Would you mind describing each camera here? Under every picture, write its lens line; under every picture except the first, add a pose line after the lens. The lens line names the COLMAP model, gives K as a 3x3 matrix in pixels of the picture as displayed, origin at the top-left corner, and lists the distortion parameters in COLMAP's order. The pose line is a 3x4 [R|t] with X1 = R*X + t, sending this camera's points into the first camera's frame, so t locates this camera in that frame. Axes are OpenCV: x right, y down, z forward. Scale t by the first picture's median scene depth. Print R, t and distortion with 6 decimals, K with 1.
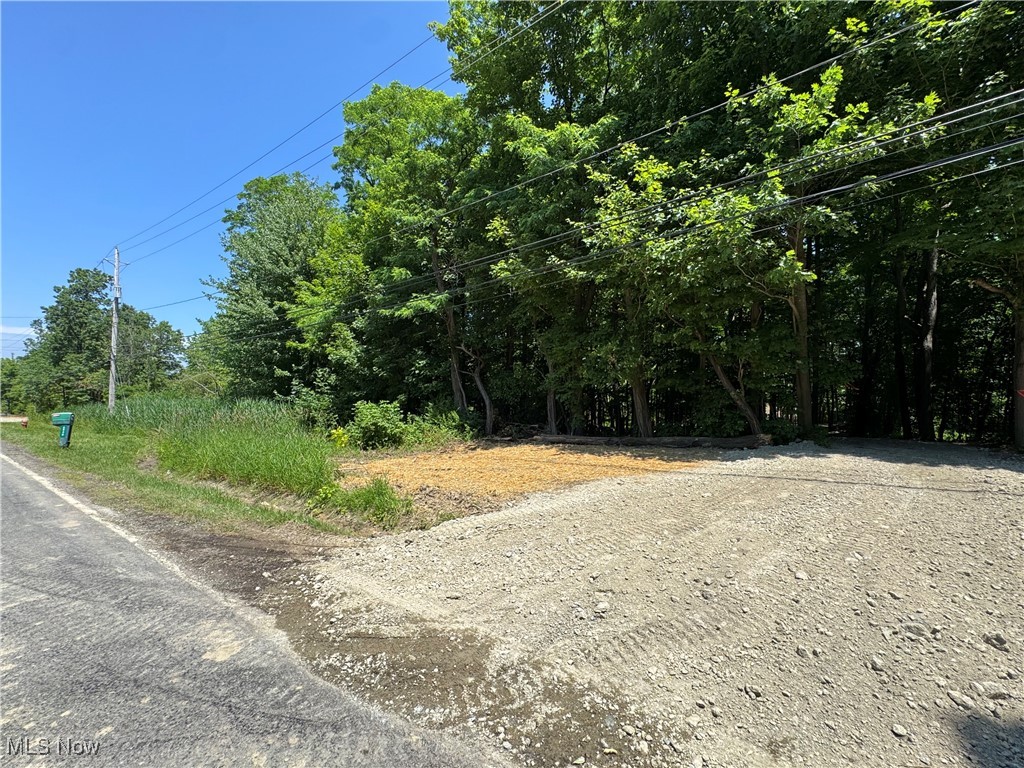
lens RADIAL K [[419.5, 0, 508.7], [0, 419.5, 382.9], [0, 0, 1]] dist [-0.001469, 0.000229]
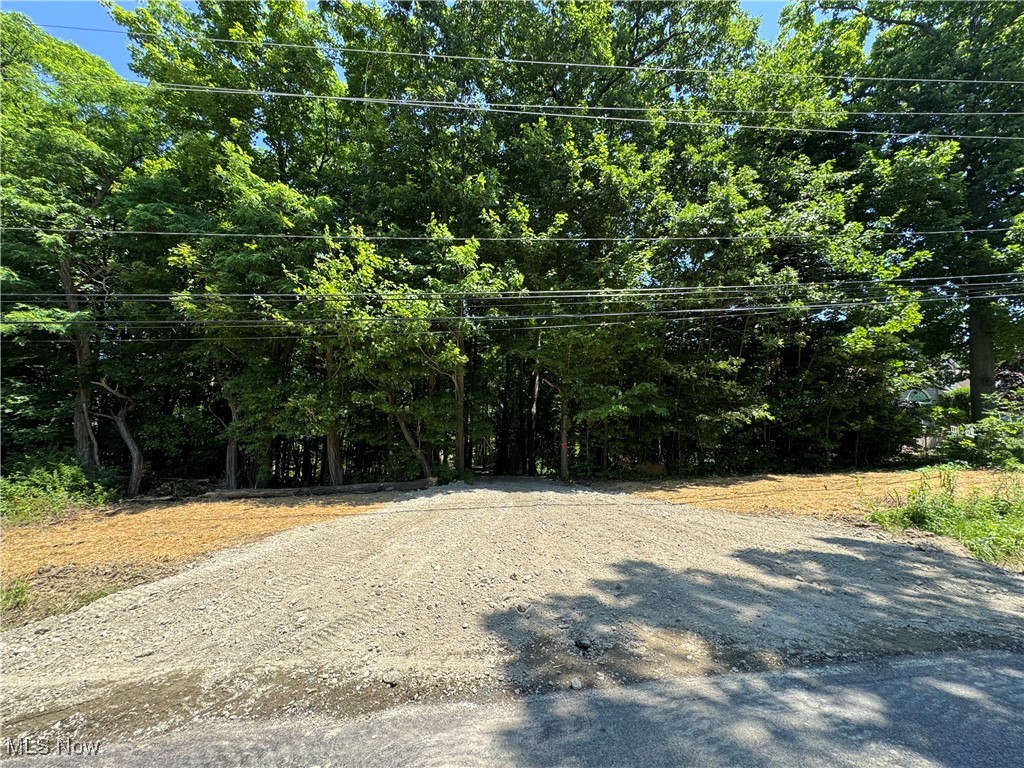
lens RADIAL K [[419.5, 0, 508.7], [0, 419.5, 382.9], [0, 0, 1]] dist [-0.001469, 0.000229]
pose [[0.762601, 0.092570, 0.640212, -0.080298], [-0.022294, 0.992881, -0.117008, -0.025709], [-0.646485, 0.074958, 0.759235, -0.196127]]
